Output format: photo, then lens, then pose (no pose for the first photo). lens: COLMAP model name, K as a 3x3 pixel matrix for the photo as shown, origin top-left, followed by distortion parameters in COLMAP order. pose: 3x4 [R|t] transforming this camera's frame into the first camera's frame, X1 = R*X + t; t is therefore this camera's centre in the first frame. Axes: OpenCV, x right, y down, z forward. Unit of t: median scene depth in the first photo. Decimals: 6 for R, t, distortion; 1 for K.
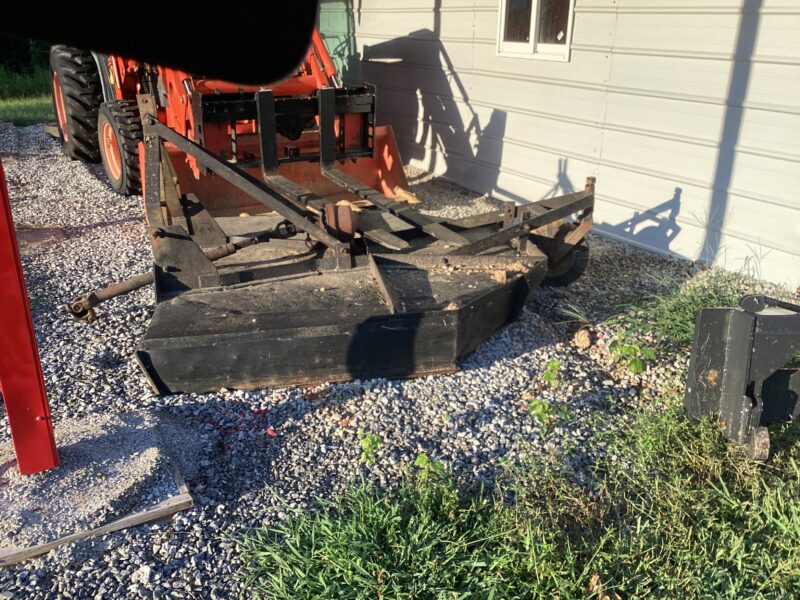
lens RADIAL K [[716.2, 0, 400.0], [0, 716.2, 300.0], [0, 0, 1]] dist [0.088944, -0.151647]
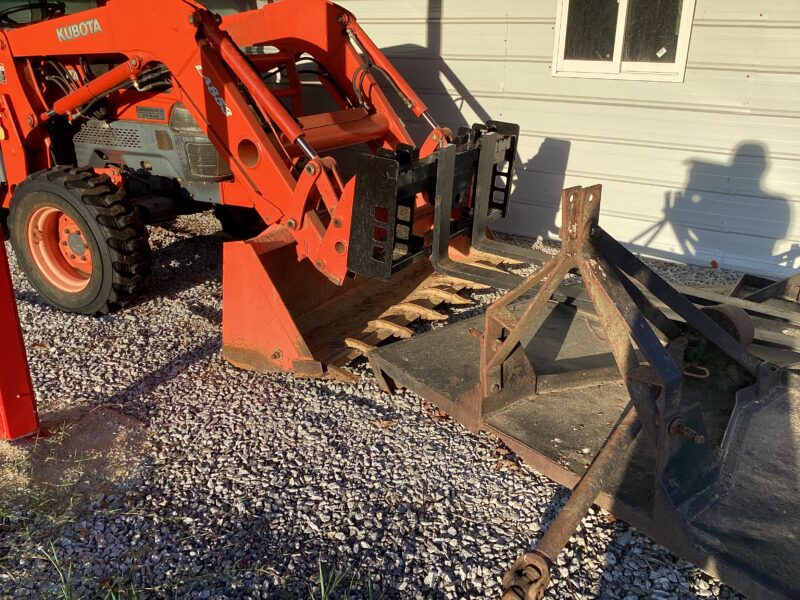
lens RADIAL K [[716.2, 0, 400.0], [0, 716.2, 300.0], [0, 0, 1]] dist [0.088944, -0.151647]
pose [[0.882708, -0.167918, 0.438897, -0.615017], [0.169564, 0.984870, 0.035776, -0.198914], [-0.438264, 0.042842, 0.897825, 0.469459]]
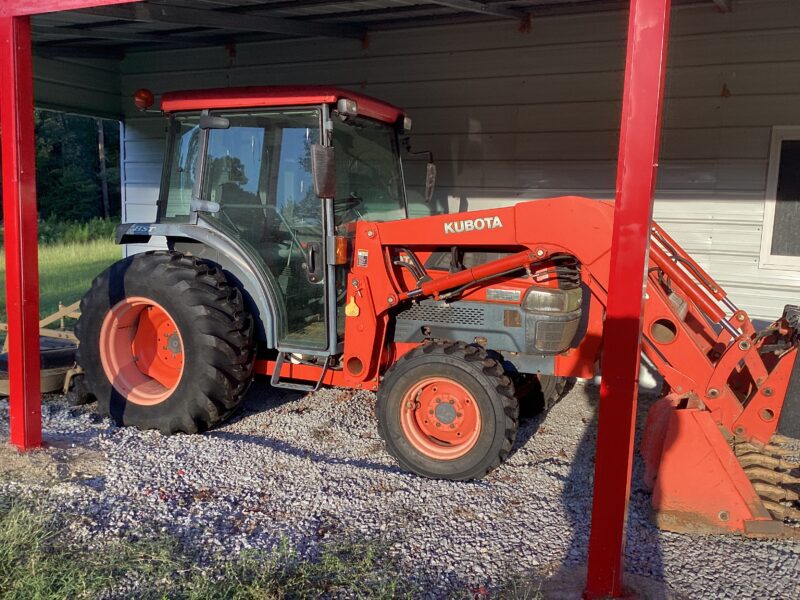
lens RADIAL K [[716.2, 0, 400.0], [0, 716.2, 300.0], [0, 0, 1]] dist [0.088944, -0.151647]
pose [[0.816519, -0.044382, 0.575610, -1.174733], [0.178513, 0.967589, -0.178621, -0.292188], [-0.549026, 0.248601, 0.797977, 0.695067]]
